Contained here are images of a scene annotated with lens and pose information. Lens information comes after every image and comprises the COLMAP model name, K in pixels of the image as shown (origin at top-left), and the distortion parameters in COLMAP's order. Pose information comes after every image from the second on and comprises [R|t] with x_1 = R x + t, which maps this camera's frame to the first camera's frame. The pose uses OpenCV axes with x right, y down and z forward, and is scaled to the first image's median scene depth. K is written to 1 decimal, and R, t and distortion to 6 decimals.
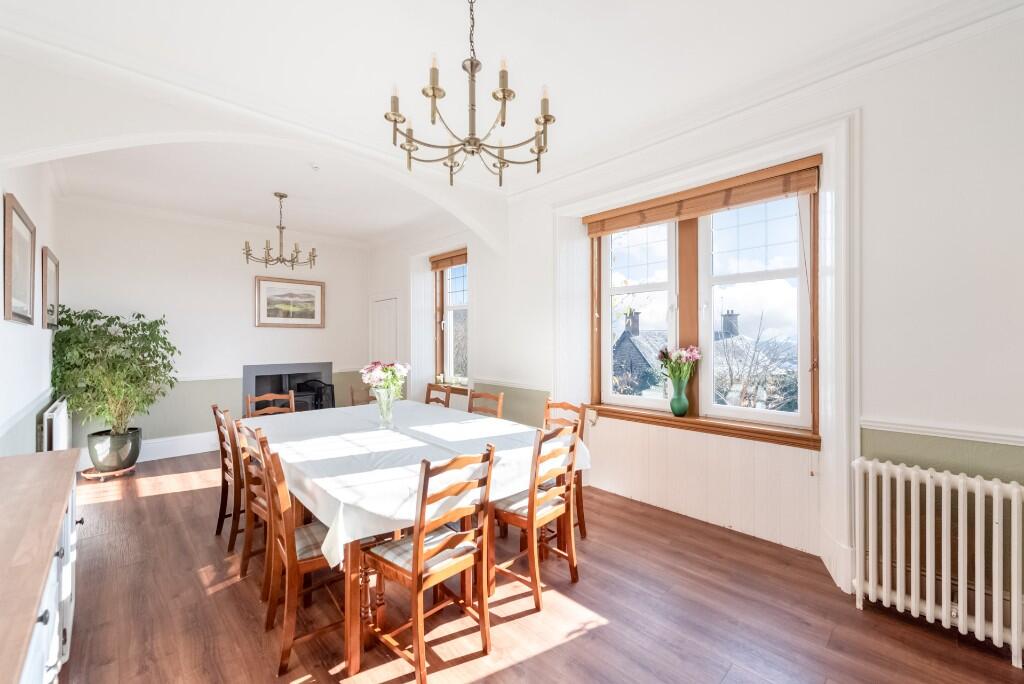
lens RADIAL K [[402.5, 0, 520.1], [0, 402.5, 340.1], [0, 0, 1]] dist [0.007900, -0.002855]
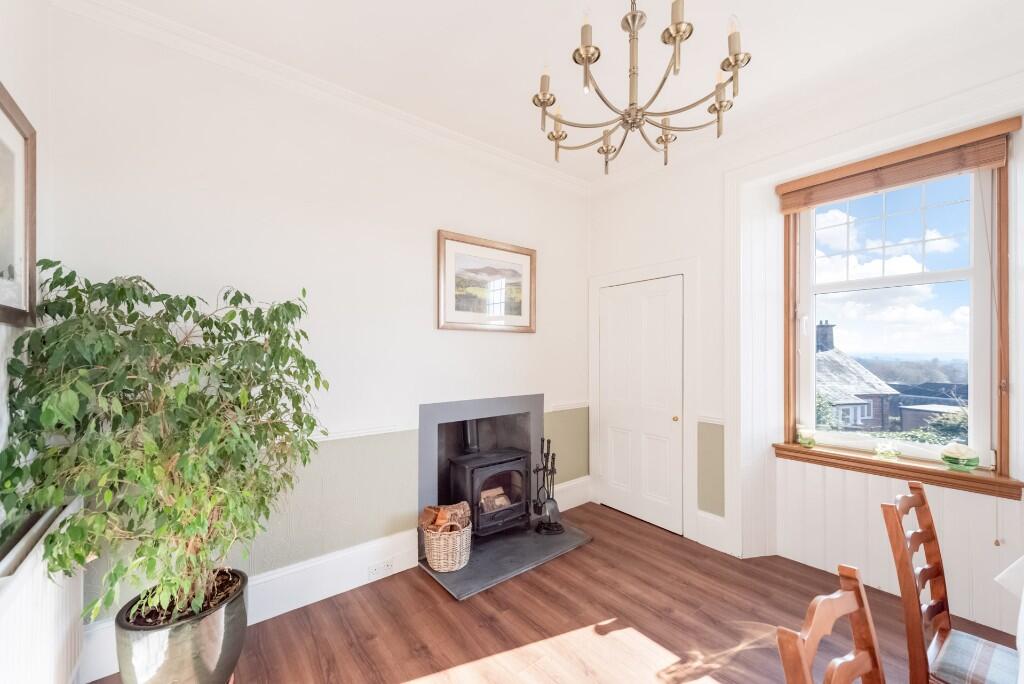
lens RADIAL K [[402.5, 0, 520.8], [0, 402.5, 356.5], [0, 0, 1]] dist [0.007900, -0.002855]
pose [[0.996763, 0.001548, -0.080386, -0.499365], [-0.001164, 0.999988, 0.004833, -0.001239], [0.080393, -0.004724, 0.996752, 0.491781]]
